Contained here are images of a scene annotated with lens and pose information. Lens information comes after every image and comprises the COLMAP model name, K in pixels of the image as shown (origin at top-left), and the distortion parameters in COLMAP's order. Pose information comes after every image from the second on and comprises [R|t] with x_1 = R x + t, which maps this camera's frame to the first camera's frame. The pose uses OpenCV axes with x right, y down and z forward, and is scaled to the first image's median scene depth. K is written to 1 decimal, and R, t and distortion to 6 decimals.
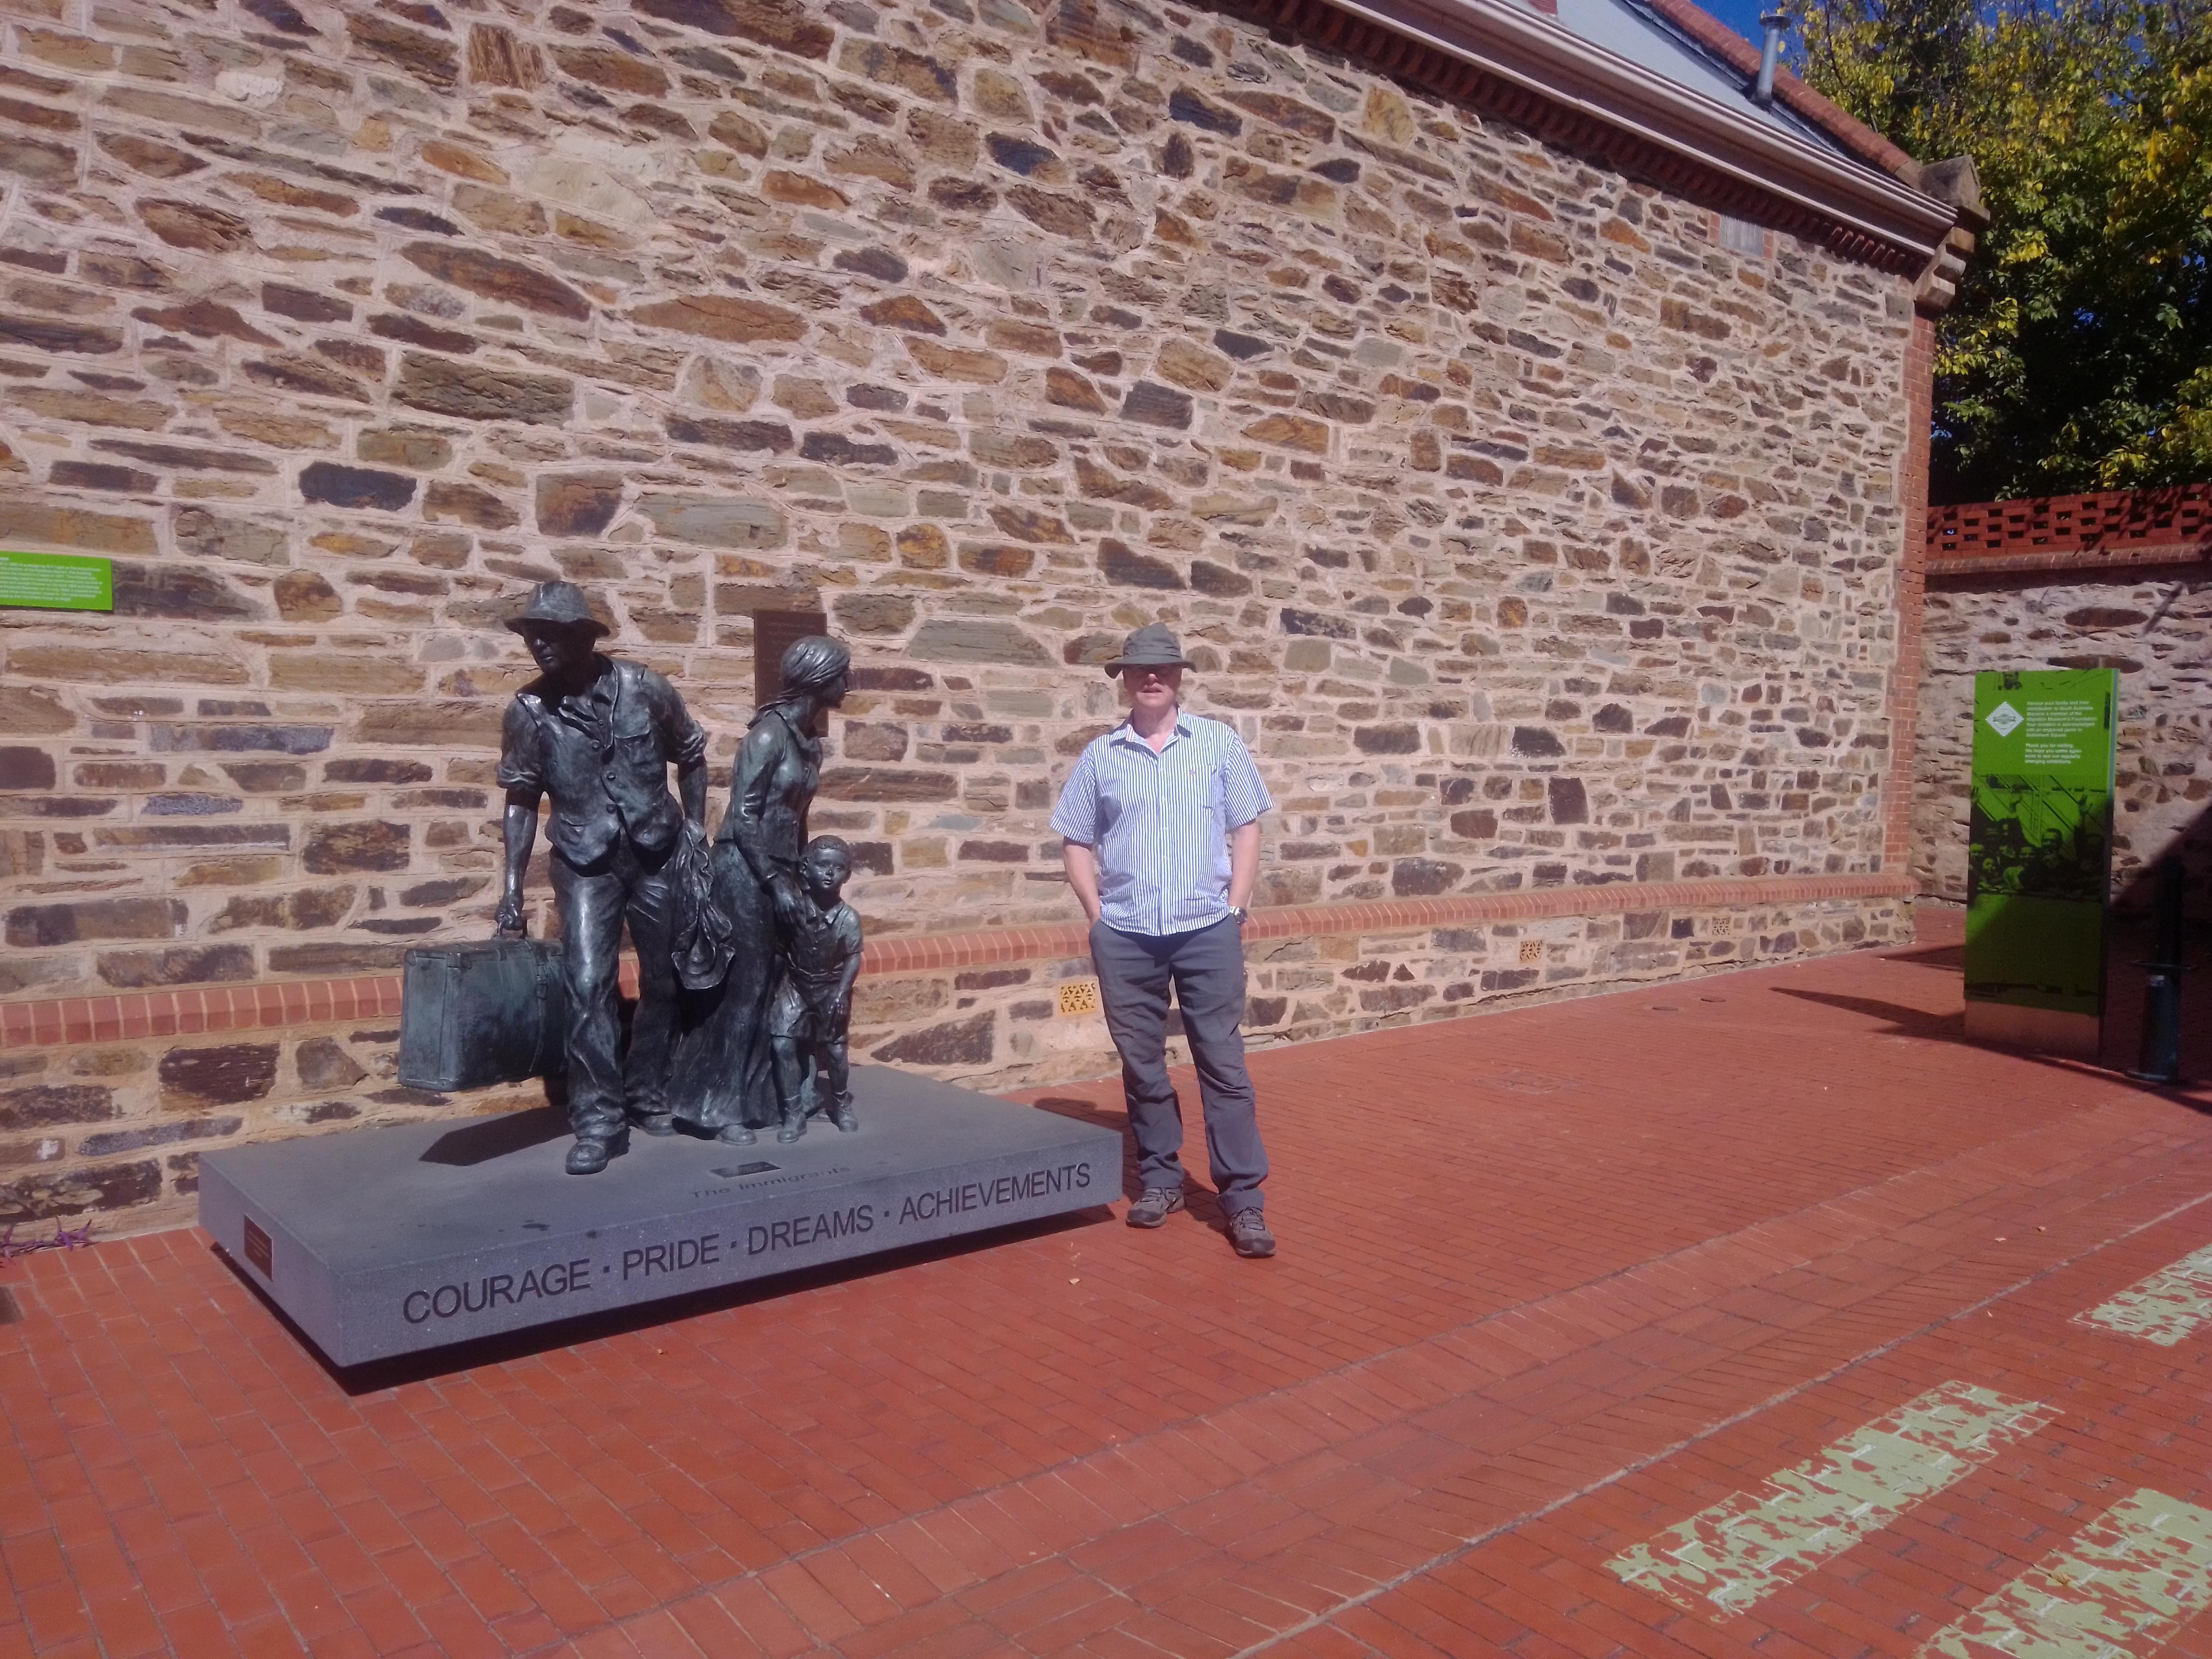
lens RADIAL K [[1644.2, 0, 1109.4], [0, 1644.2, 835.0], [0, 0, 1]] dist [0.019248, -0.003632]
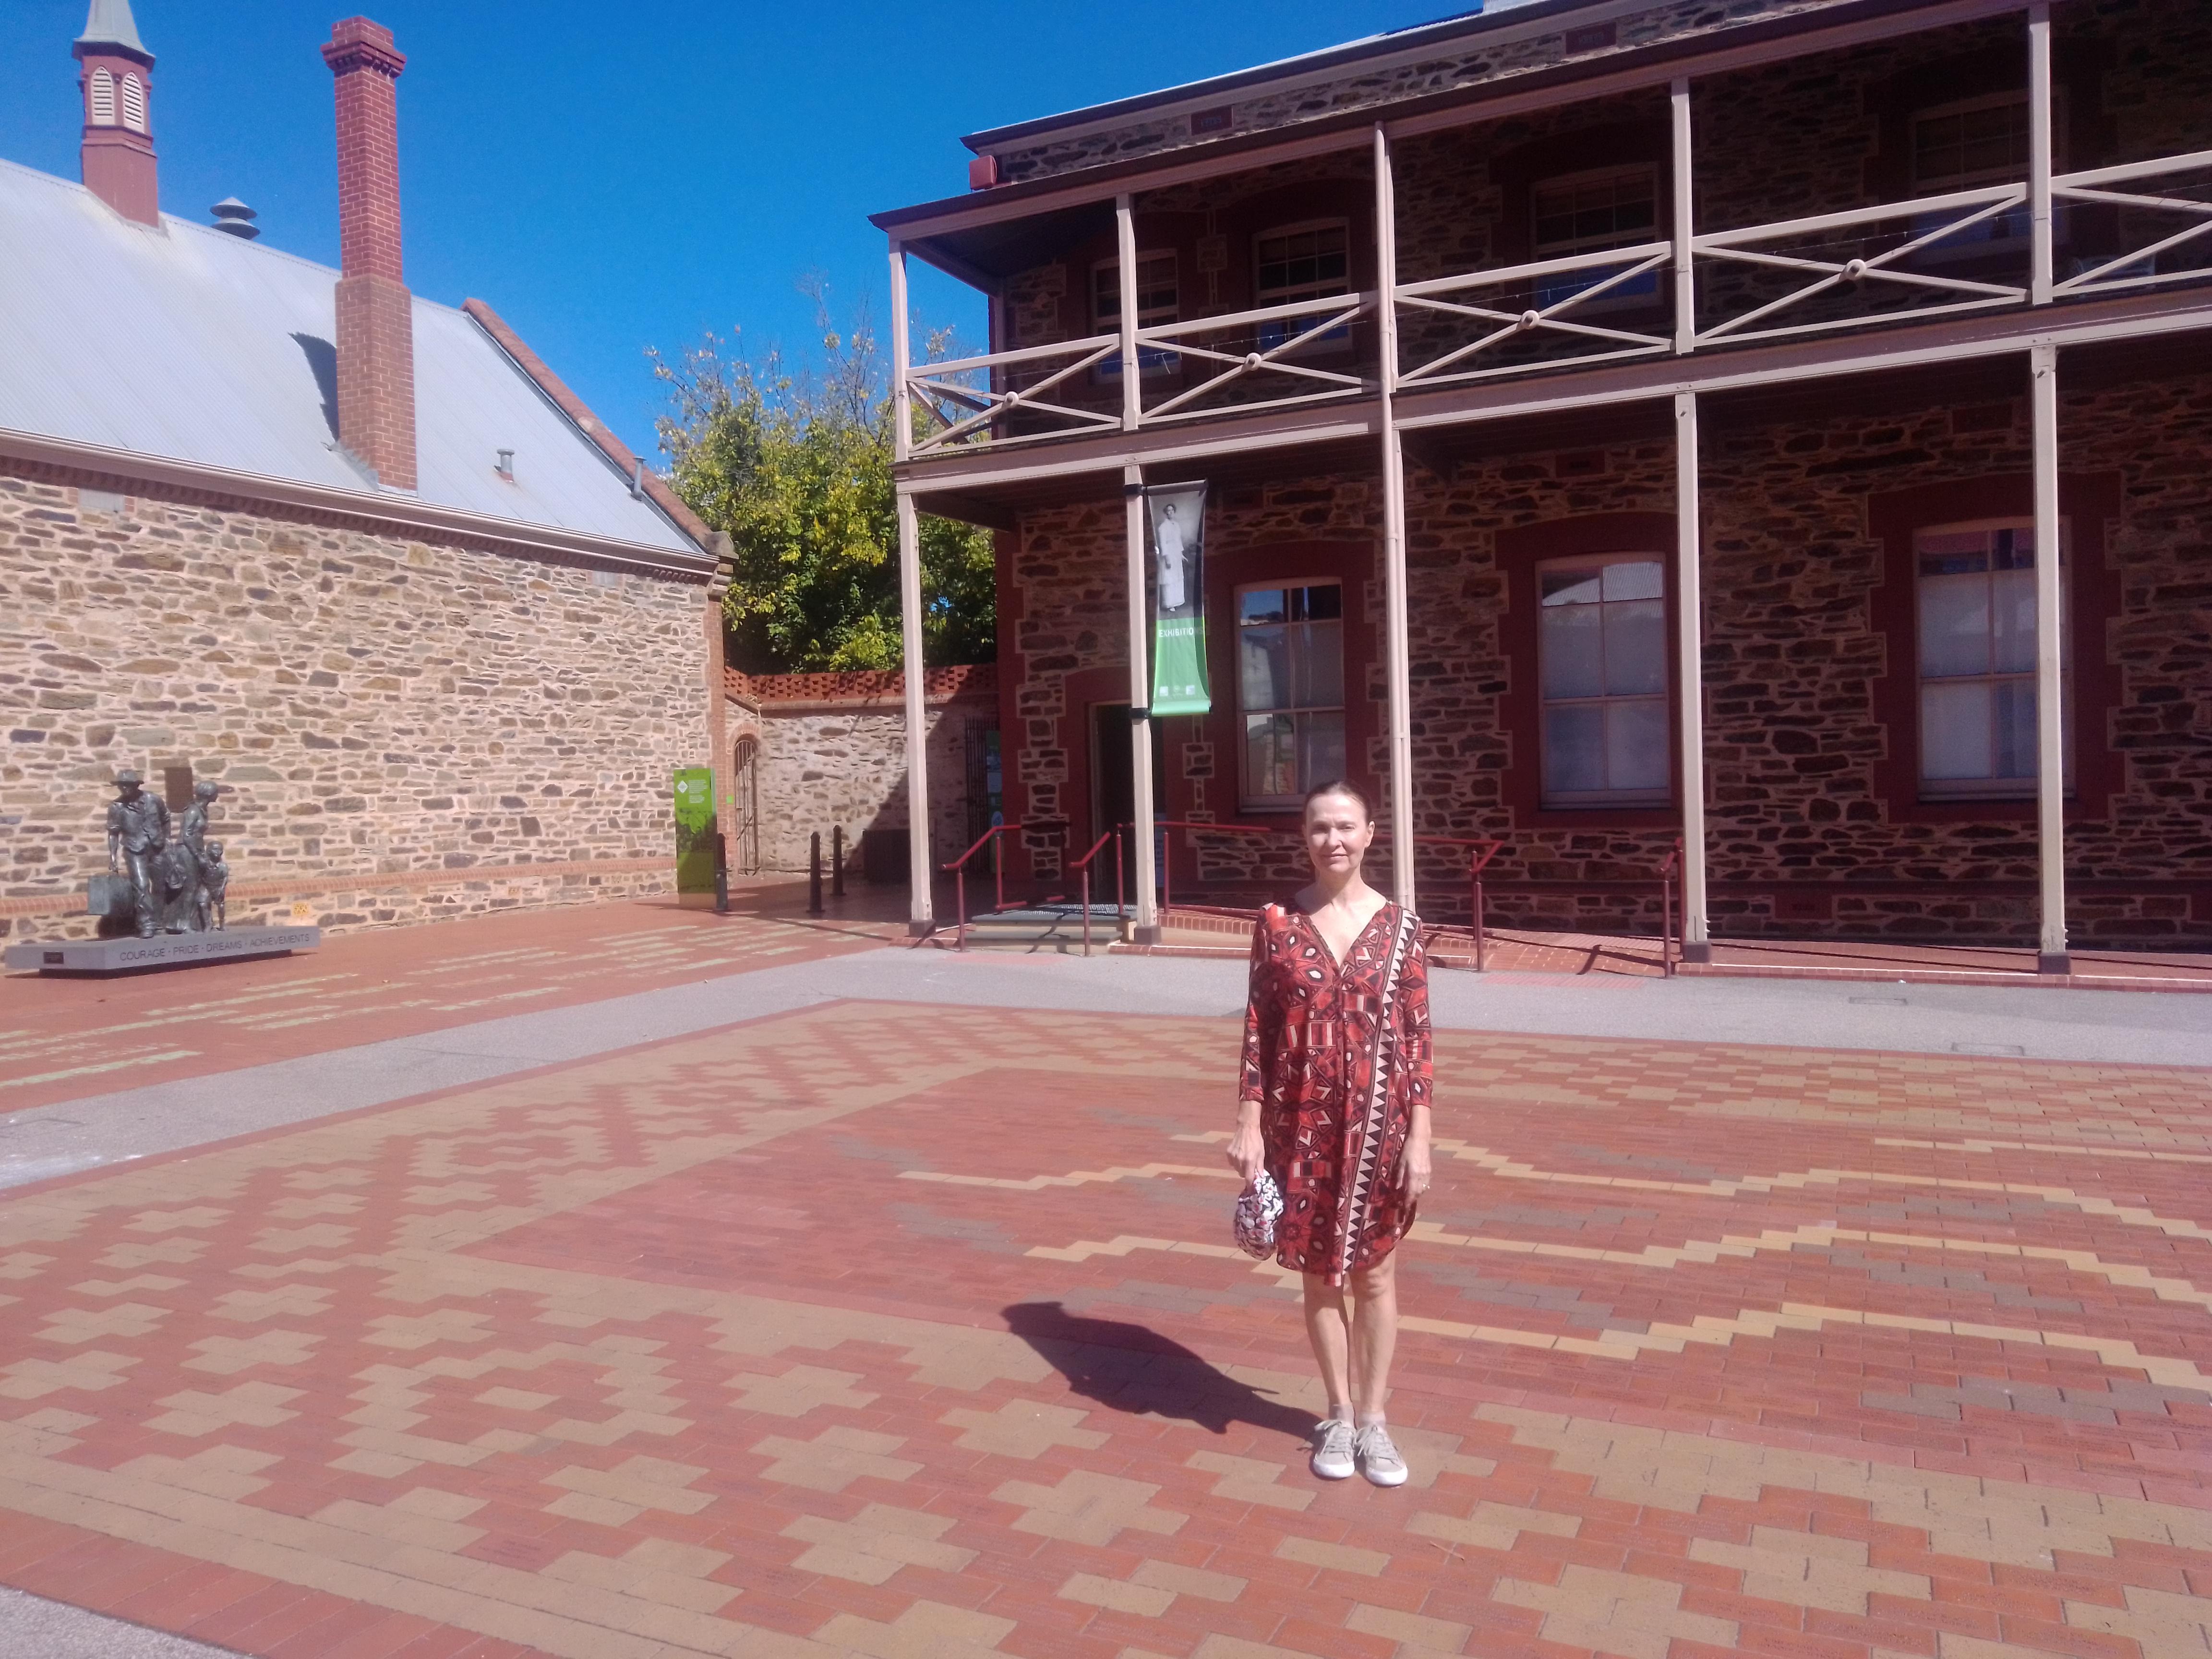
lens RADIAL K [[1644.2, 0, 1097.5], [0, 1644.2, 829.2], [0, 0, 1]] dist [0.019248, -0.003632]
pose [[0.902847, -0.048555, 0.427212, 0.007735], [0.064528, 0.997651, -0.022981, 0.110477], [-0.425092, 0.048316, 0.903859, -1.816998]]
